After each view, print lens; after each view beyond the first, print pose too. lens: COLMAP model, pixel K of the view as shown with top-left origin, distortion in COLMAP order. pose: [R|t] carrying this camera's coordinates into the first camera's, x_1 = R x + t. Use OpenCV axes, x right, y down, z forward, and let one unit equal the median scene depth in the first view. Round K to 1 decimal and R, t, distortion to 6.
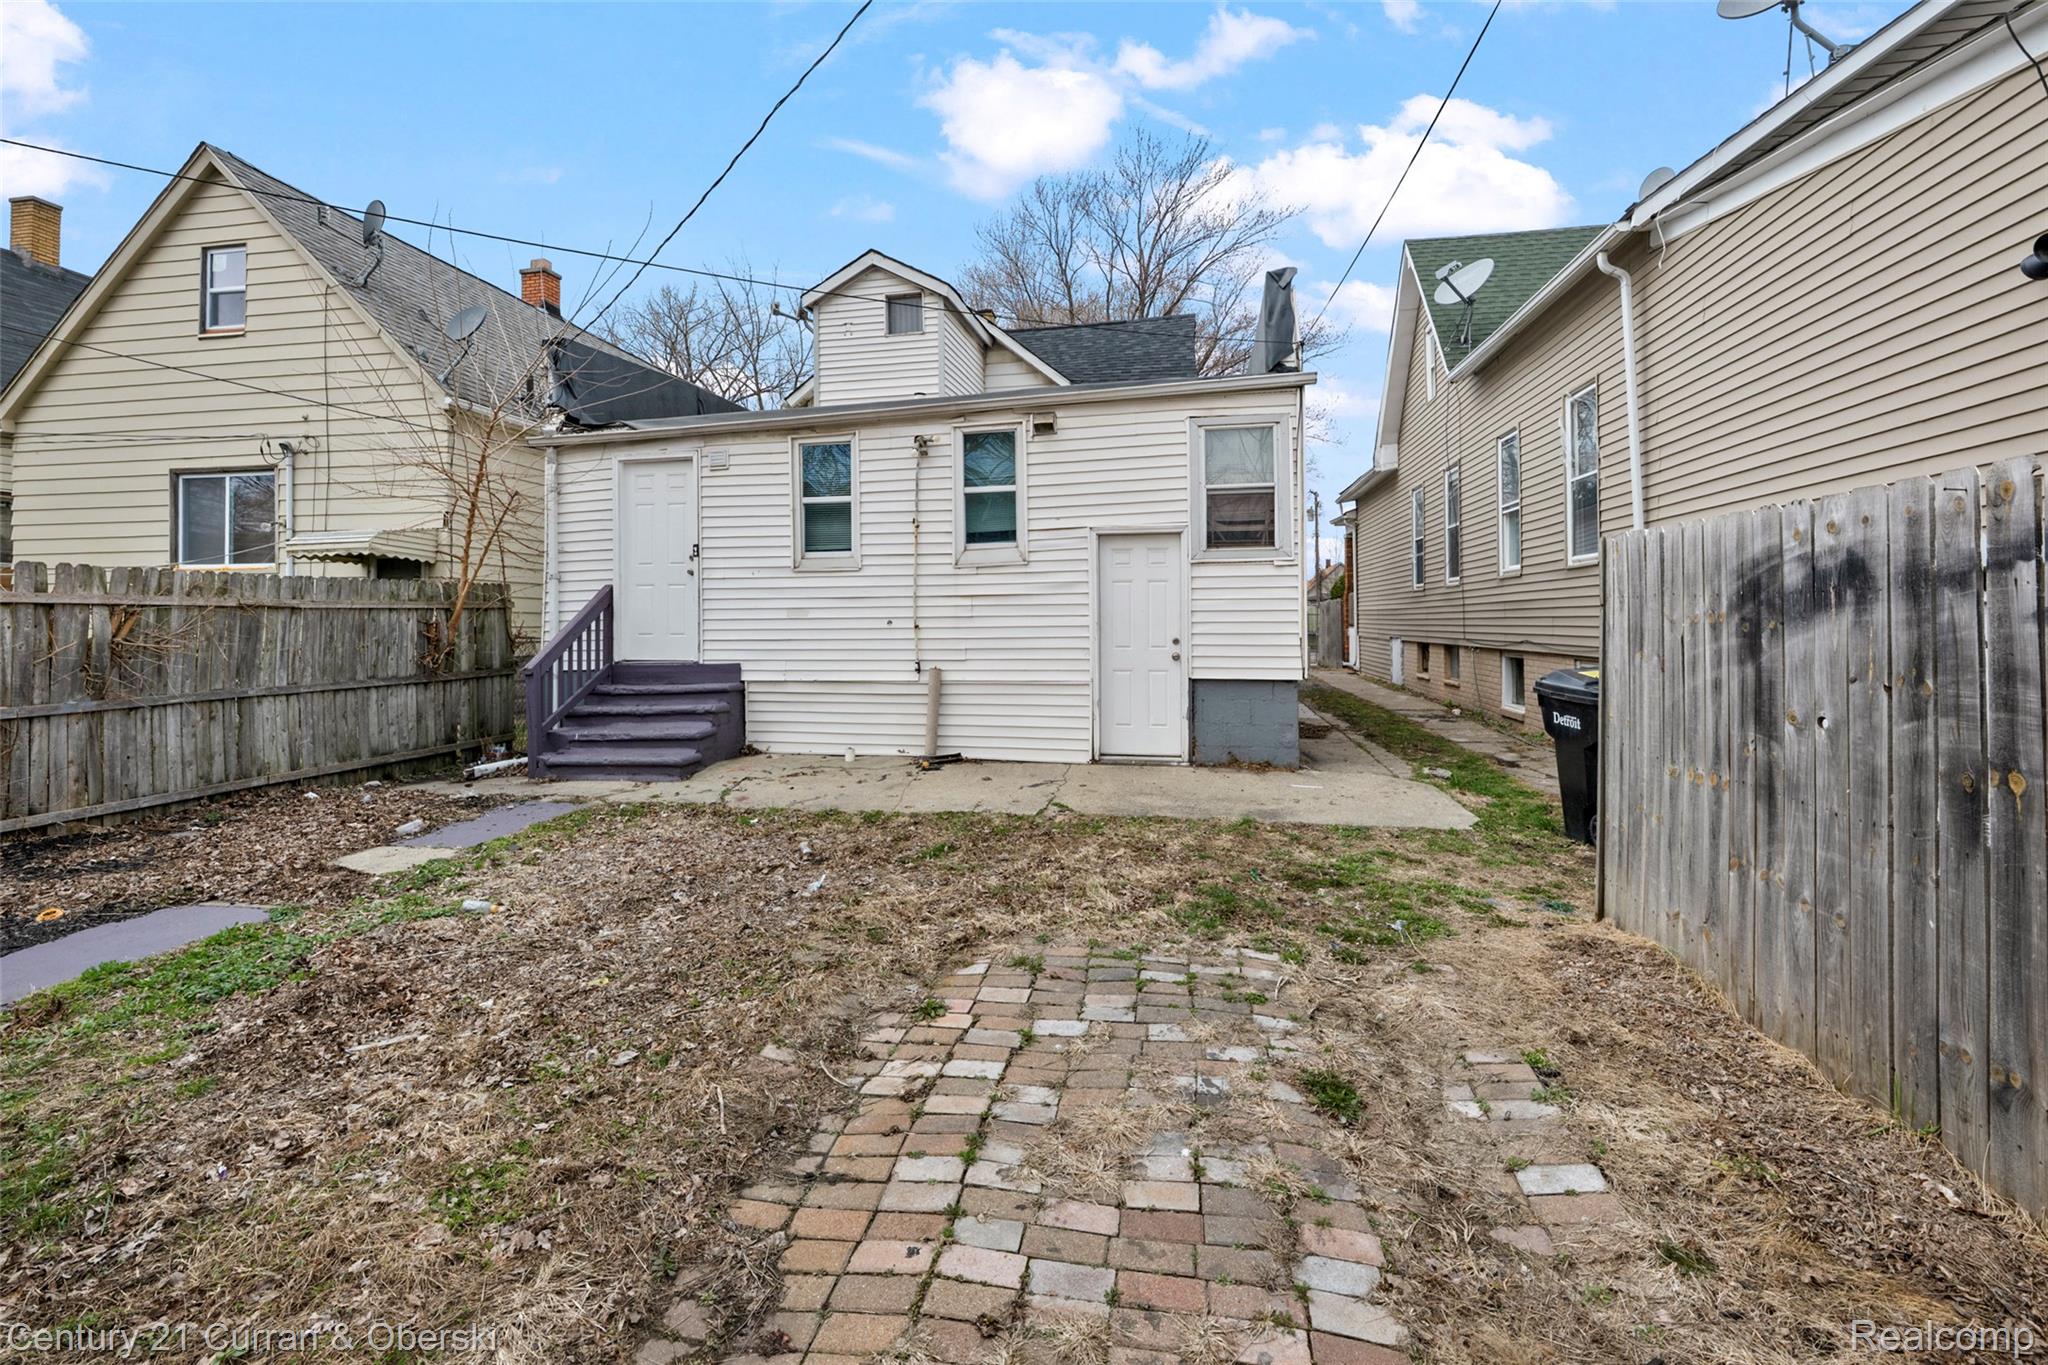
lens RADIAL K [[841.6, 0, 1018.1], [0, 841.6, 638.3], [0, 0, 1]] dist [-0.003894, 0.000024]
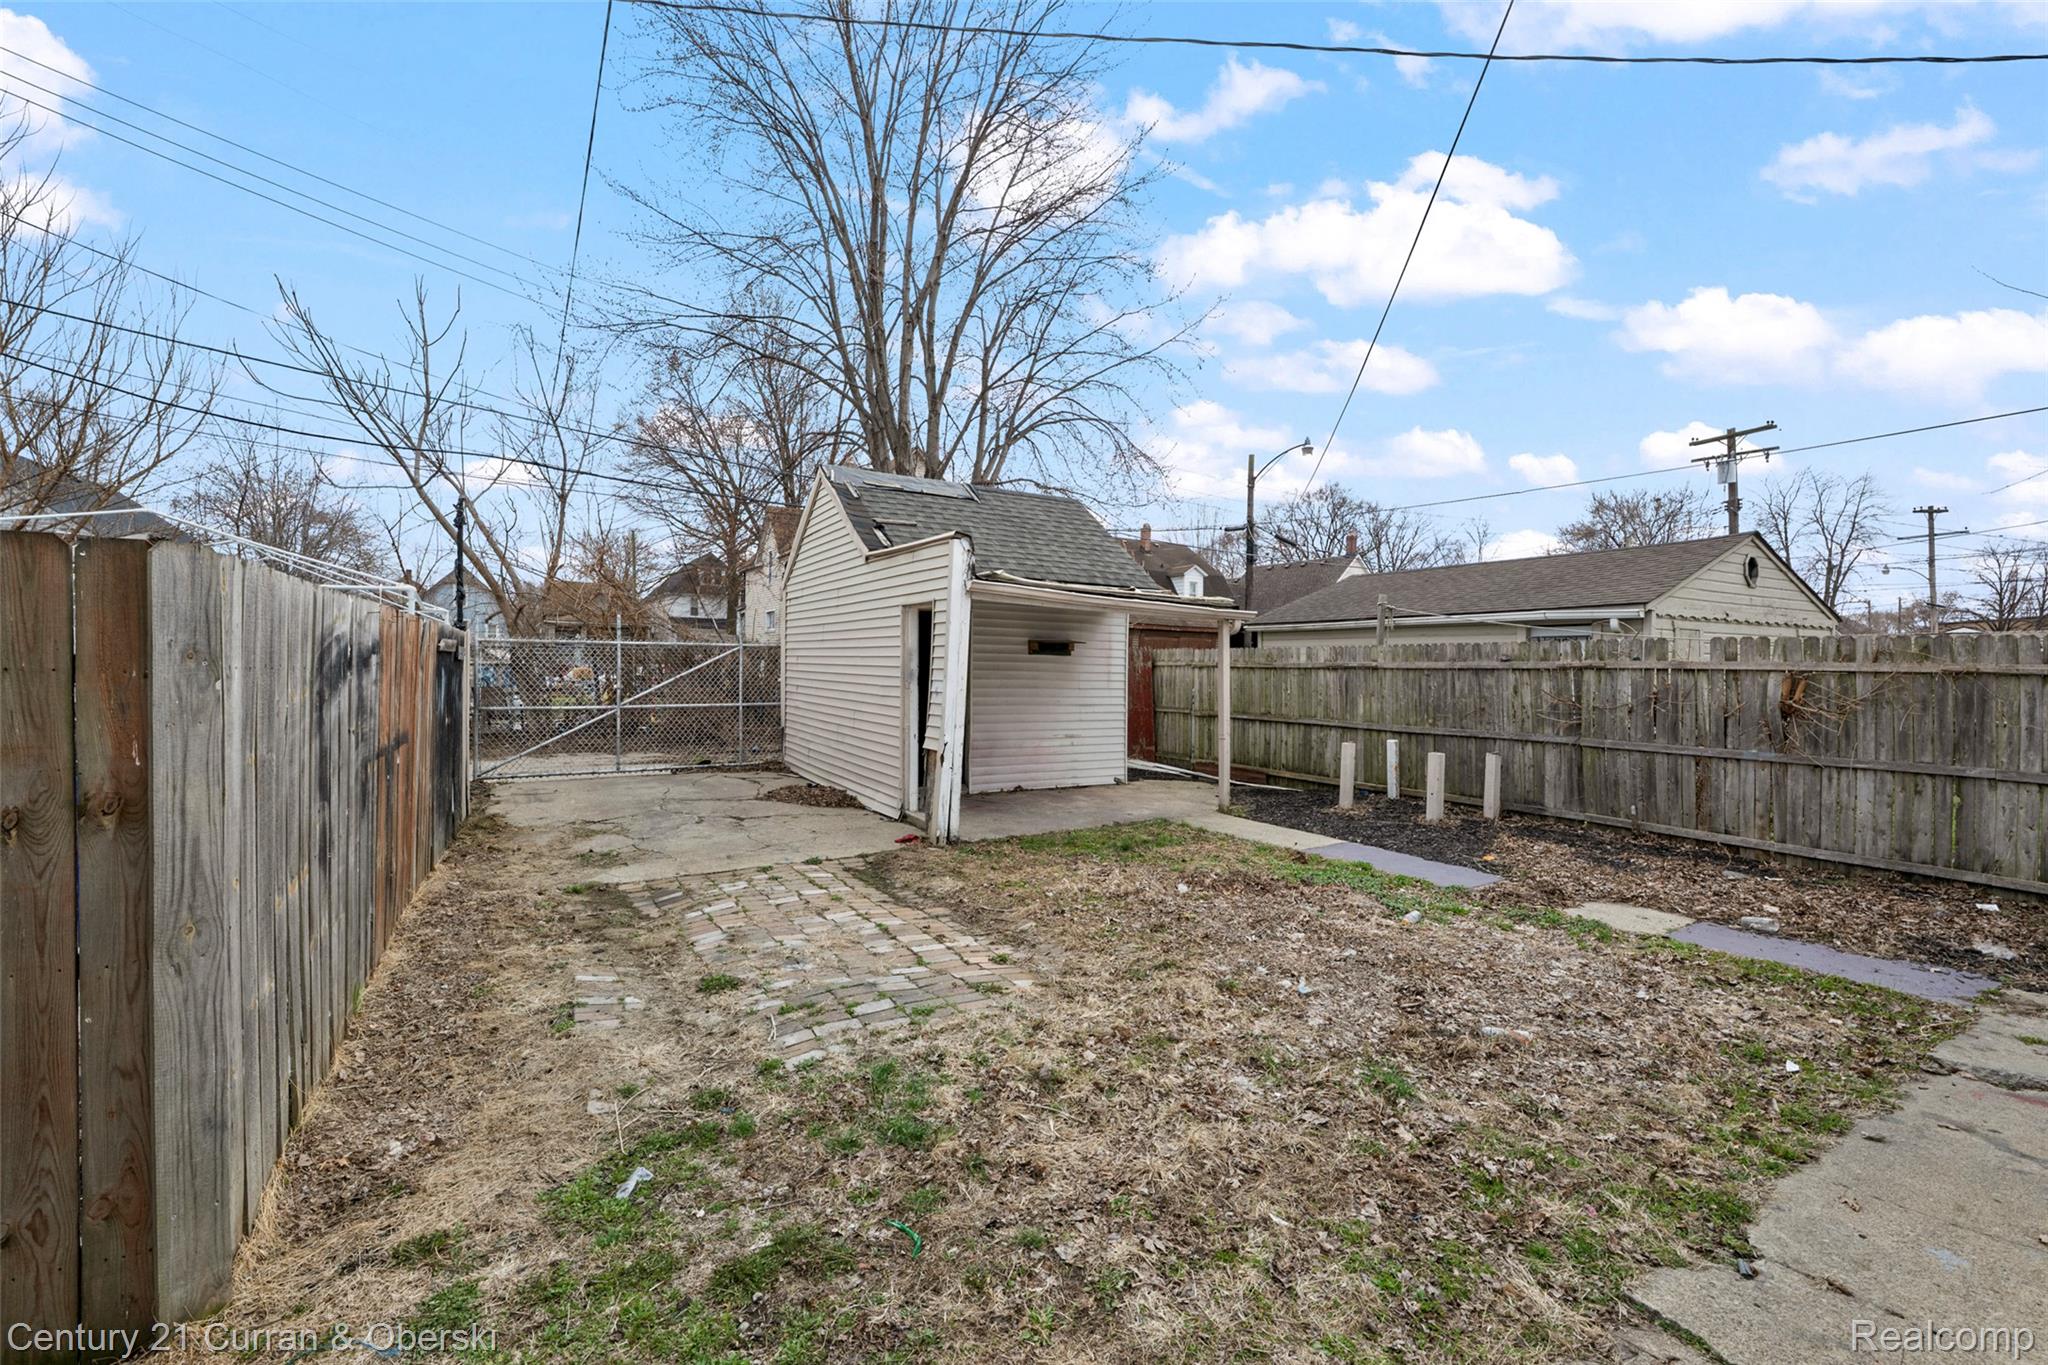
lens RADIAL K [[841.6, 0, 1018.1], [0, 841.6, 638.3], [0, 0, 1]] dist [-0.003894, 0.000024]
pose [[-0.743699, -0.021474, -0.668169, 0.390522], [-0.026337, 0.999649, -0.002813, -0.044939], [0.667995, 0.015506, -0.744004, 0.968125]]
